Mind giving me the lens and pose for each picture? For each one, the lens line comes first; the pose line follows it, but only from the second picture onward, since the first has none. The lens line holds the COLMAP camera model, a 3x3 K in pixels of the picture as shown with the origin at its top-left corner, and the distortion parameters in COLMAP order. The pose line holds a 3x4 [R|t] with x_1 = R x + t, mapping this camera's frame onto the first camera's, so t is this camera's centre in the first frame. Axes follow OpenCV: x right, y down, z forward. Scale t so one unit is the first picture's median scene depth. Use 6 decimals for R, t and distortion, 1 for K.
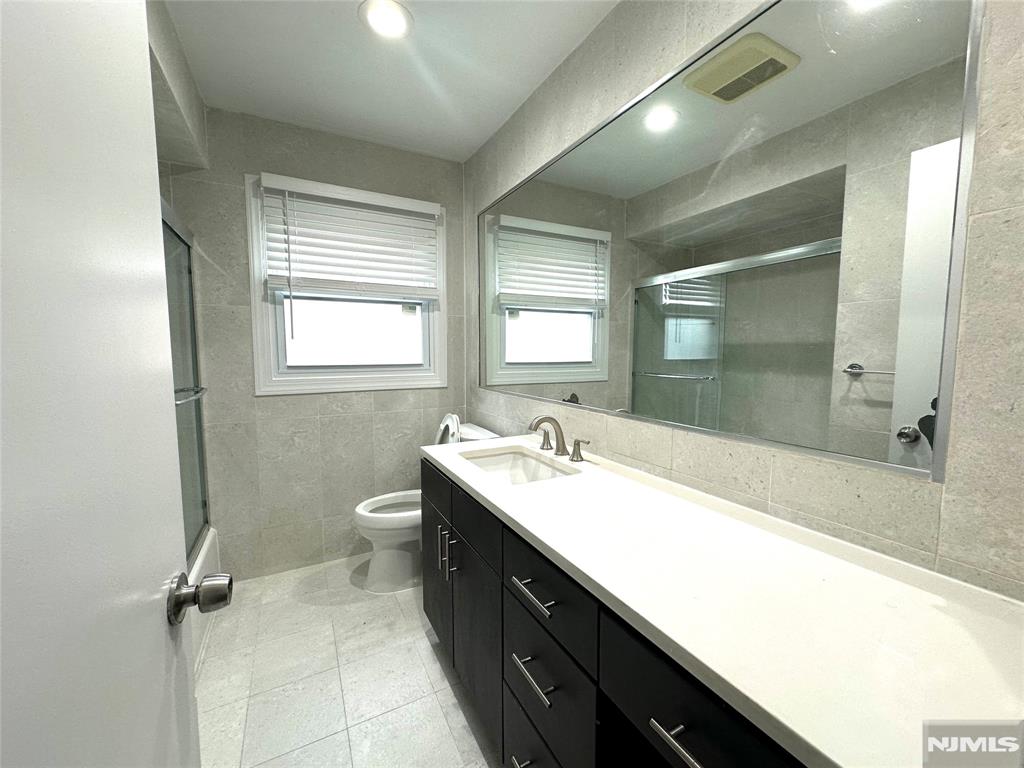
lens RADIAL K [[409.9, 0, 514.4], [0, 409.9, 393.1], [0, 0, 1]] dist [-0.003547, 0.001177]
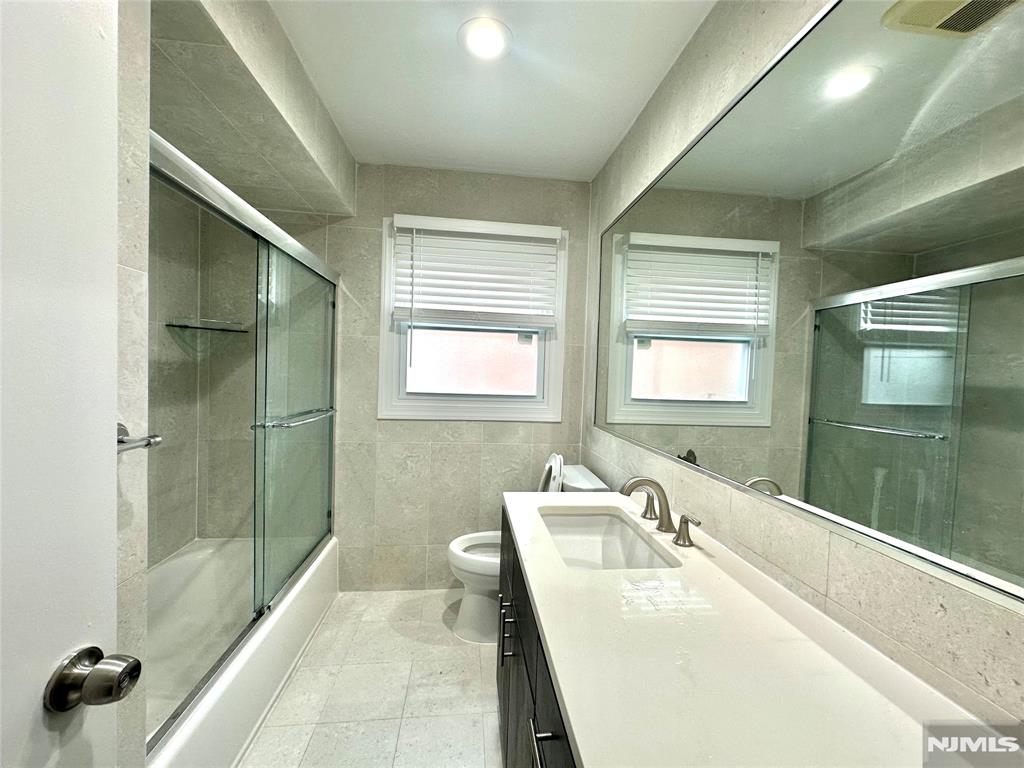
lens RADIAL K [[409.9, 0, 516.5], [0, 409.9, 389.9], [0, 0, 1]] dist [-0.003547, 0.001177]
pose [[0.927943, 0.046376, -0.369826, 0.092297], [-0.070758, 0.996104, -0.052630, -0.036121], [0.365944, 0.075006, 0.927609, 0.127953]]
